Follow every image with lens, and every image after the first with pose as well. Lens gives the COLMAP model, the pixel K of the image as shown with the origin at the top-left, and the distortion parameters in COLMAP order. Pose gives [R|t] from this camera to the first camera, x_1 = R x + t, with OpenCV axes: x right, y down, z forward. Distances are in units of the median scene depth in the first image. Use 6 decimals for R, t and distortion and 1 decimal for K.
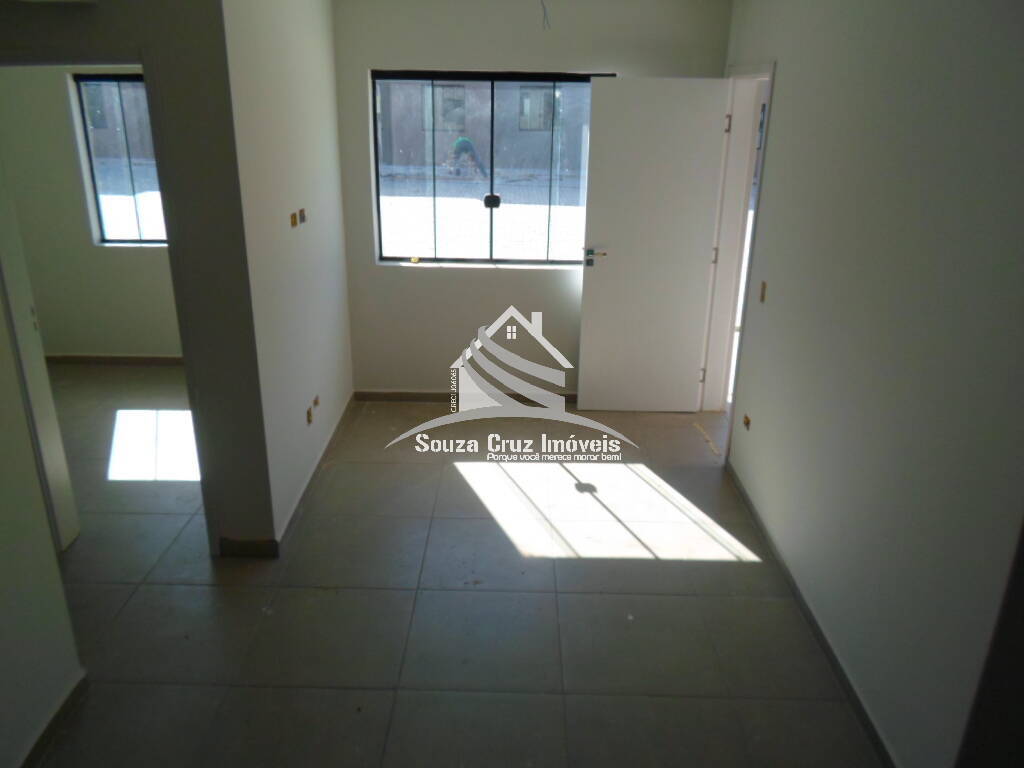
lens RADIAL K [[791.5, 0, 516.3], [0, 791.5, 382.6], [0, 0, 1]] dist [0.011705, -0.019281]
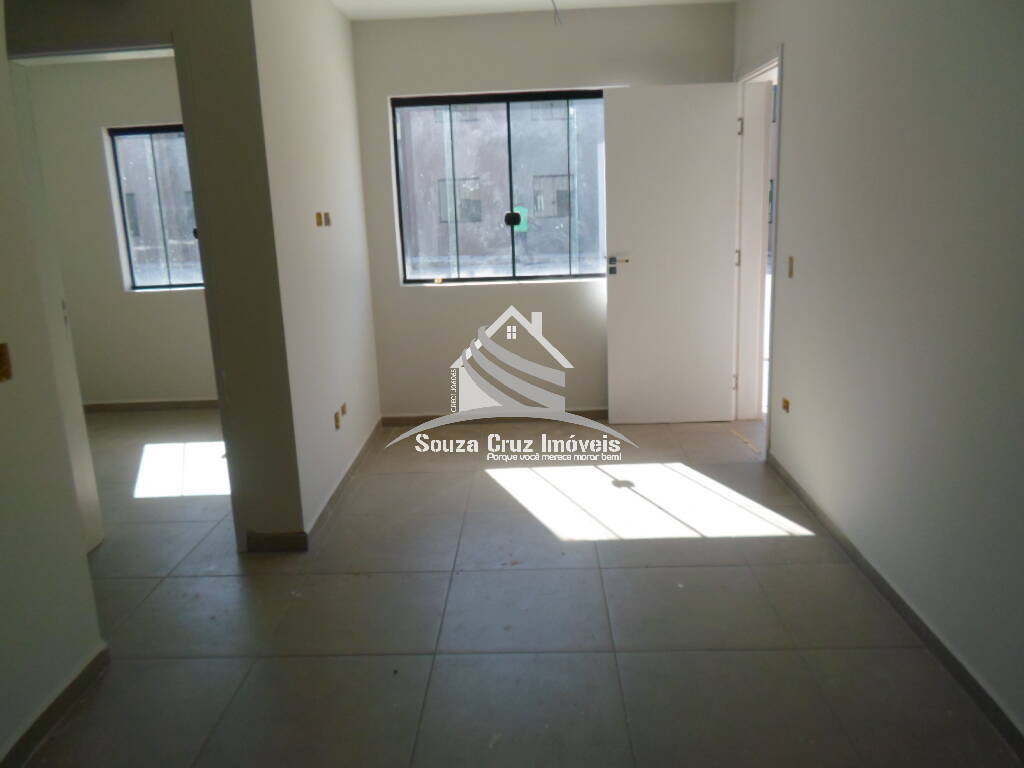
lens RADIAL K [[791.5, 0, 517.9], [0, 791.5, 378.0], [0, 0, 1]] dist [0.011705, -0.019281]
pose [[0.998408, -0.049687, -0.026705, -0.007119], [0.045887, 0.990737, -0.127804, 0.109163], [0.032808, 0.126375, 0.991440, 0.021494]]
